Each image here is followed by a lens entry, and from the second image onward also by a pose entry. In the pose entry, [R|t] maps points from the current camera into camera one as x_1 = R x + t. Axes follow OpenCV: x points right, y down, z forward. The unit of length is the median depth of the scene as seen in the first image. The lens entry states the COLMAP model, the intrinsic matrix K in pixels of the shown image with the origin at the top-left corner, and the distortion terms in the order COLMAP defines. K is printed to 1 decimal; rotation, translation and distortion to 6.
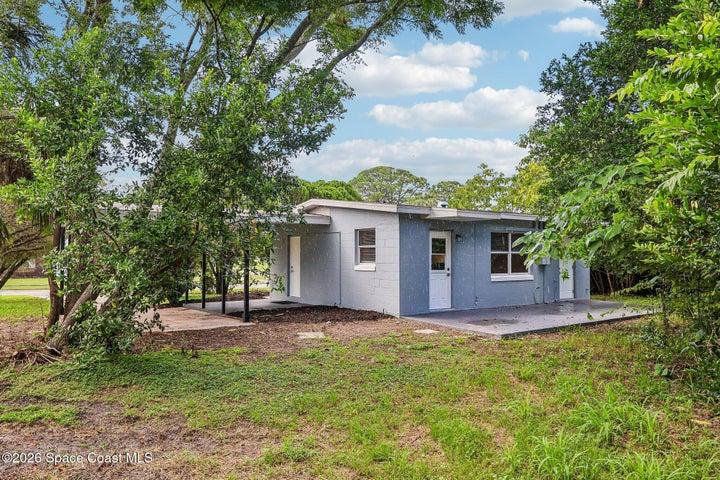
lens RADIAL K [[486.0, 0, 360.0], [0, 486.0, 240.0], [0, 0, 1]] dist [-0.002337, 0.000097]
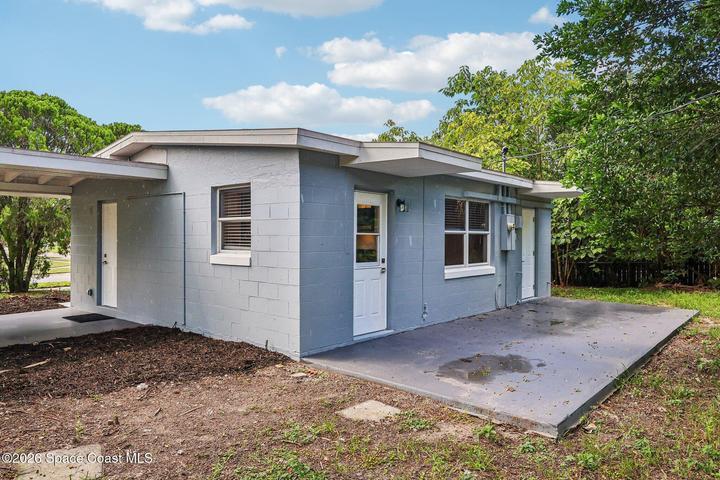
lens RADIAL K [[486.0, 0, 360.0], [0, 486.0, 240.0], [0, 0, 1]] dist [-0.002337, 0.000097]
pose [[0.968876, 0.000817, 0.247546, 0.015426], [-0.010858, 0.999172, 0.039201, 0.013813], [-0.247309, -0.040669, 0.968083, 0.447198]]
